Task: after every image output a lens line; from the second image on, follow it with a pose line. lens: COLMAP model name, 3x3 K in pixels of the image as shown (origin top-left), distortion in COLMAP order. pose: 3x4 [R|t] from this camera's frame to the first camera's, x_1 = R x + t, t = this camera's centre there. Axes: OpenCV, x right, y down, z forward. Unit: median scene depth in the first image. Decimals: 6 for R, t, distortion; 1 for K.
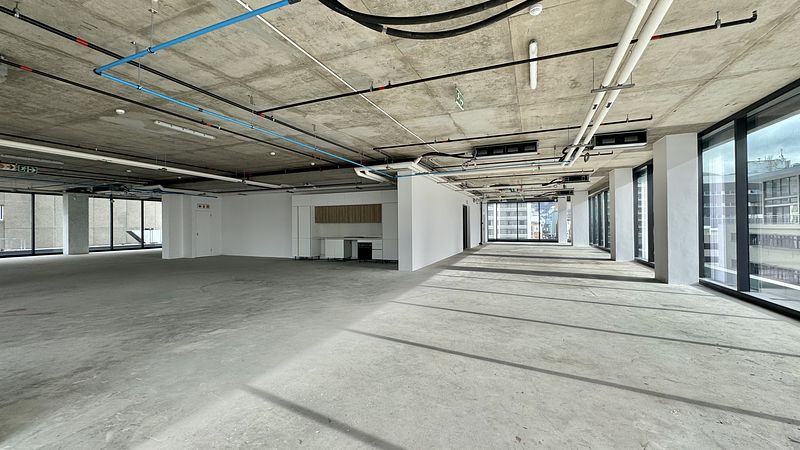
lens RADIAL K [[319.2, 0, 399.7], [0, 319.2, 224.3], [0, 0, 1]] dist [-0.002763, 0.000296]
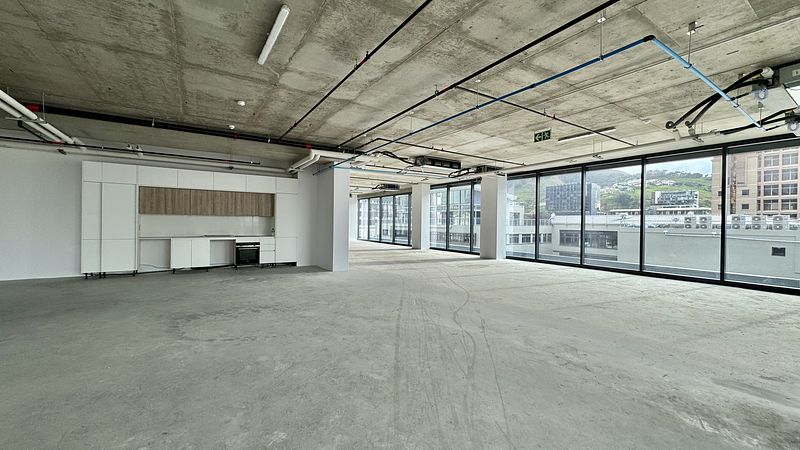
lens RADIAL K [[319.2, 0, 400.4], [0, 319.2, 224.3], [0, 0, 1]] dist [-0.002763, 0.000296]
pose [[0.567170, 0.012293, 0.823509, -0.626568], [-0.021864, 0.999761, 0.000134, 0.007321], [-0.823310, -0.018081, 0.567303, 0.328592]]
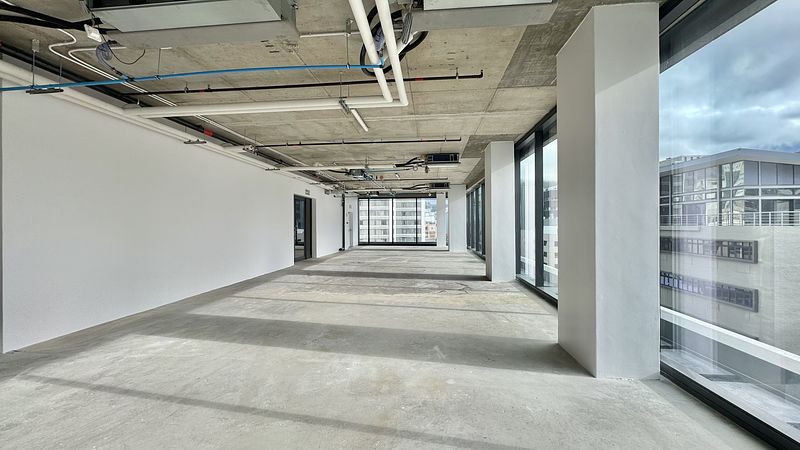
lens RADIAL K [[319.2, 0, 401.5], [0, 319.2, 223.3], [0, 0, 1]] dist [-0.002763, 0.000296]
pose [[0.953424, 0.005847, 0.301577, 0.351924], [-0.005415, 0.999983, -0.002269, -0.003171], [-0.301585, 0.000530, 0.953439, 0.500550]]
